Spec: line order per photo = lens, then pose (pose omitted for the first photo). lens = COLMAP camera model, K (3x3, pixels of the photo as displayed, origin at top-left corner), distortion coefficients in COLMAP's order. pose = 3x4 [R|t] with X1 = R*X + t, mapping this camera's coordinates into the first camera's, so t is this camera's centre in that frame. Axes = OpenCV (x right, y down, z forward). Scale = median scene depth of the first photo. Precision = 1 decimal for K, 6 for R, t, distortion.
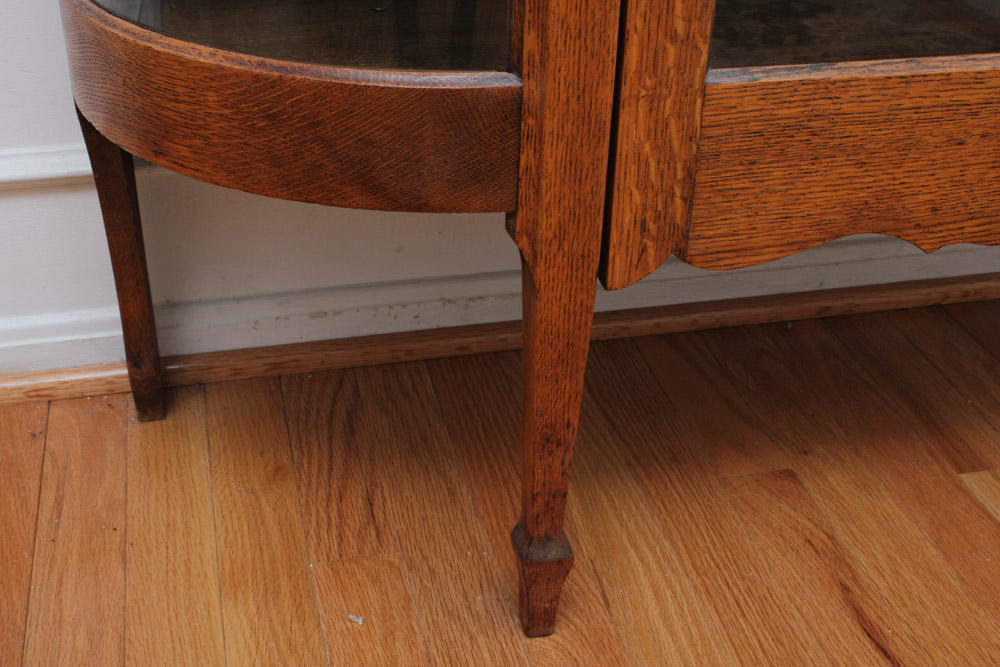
lens RADIAL K [[1245.1, 0, 494.0], [0, 1245.1, 338.4], [0, 0, 1]] dist [-0.069314, 0.000000]
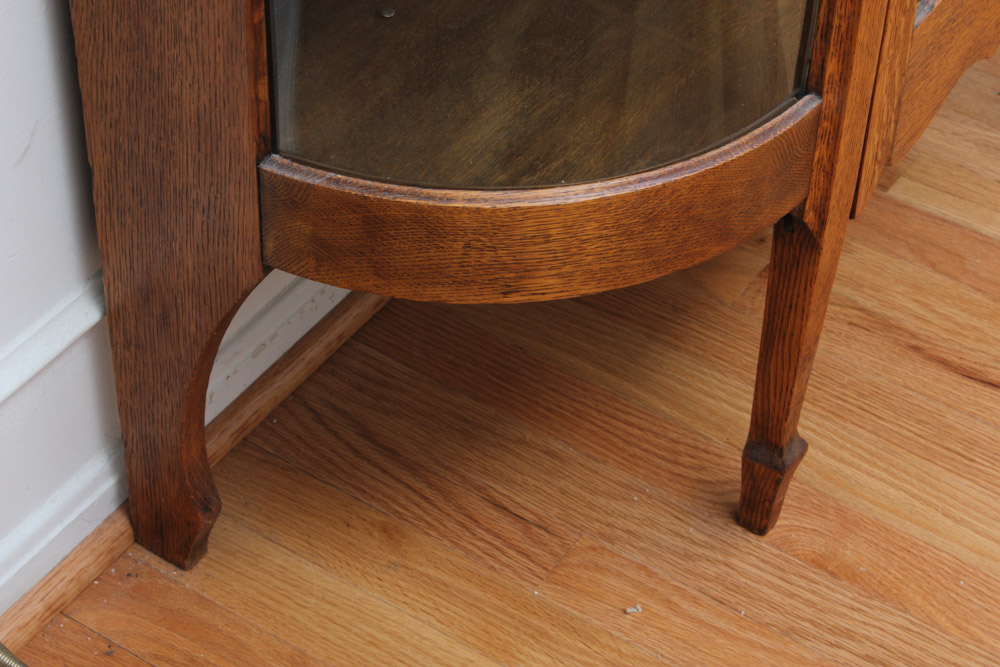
lens RADIAL K [[2342.2, 0, 500.5], [0, 2342.2, 329.9], [0, 0, 1]] dist [0.087020, 0.000000]
pose [[0.734357, -0.464249, 0.495169, -0.960558], [0.348485, 0.883902, 0.311890, -0.560224], [-0.582475, -0.056480, 0.810884, -0.417603]]
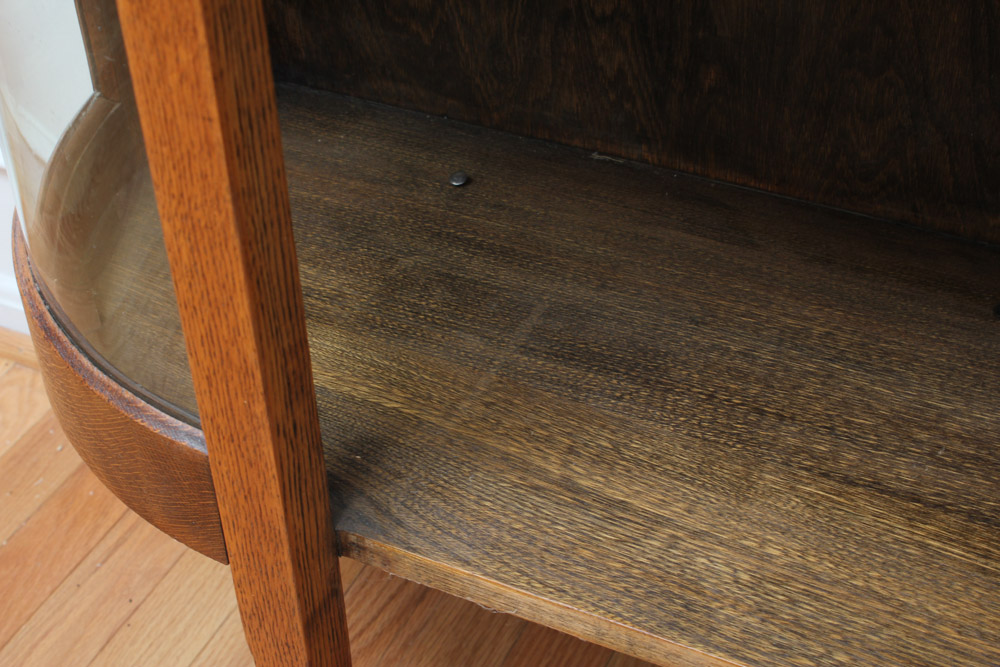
lens RADIAL K [[1539.3, 0, 501.8], [0, 1539.3, 333.2], [0, 0, 1]] dist [-0.060434, 0.000000]
pose [[0.773789, 0.359480, -0.521559, 0.491195], [-0.292049, 0.933099, 0.209844, -0.395478], [0.562101, -0.010054, 0.827007, 0.171569]]
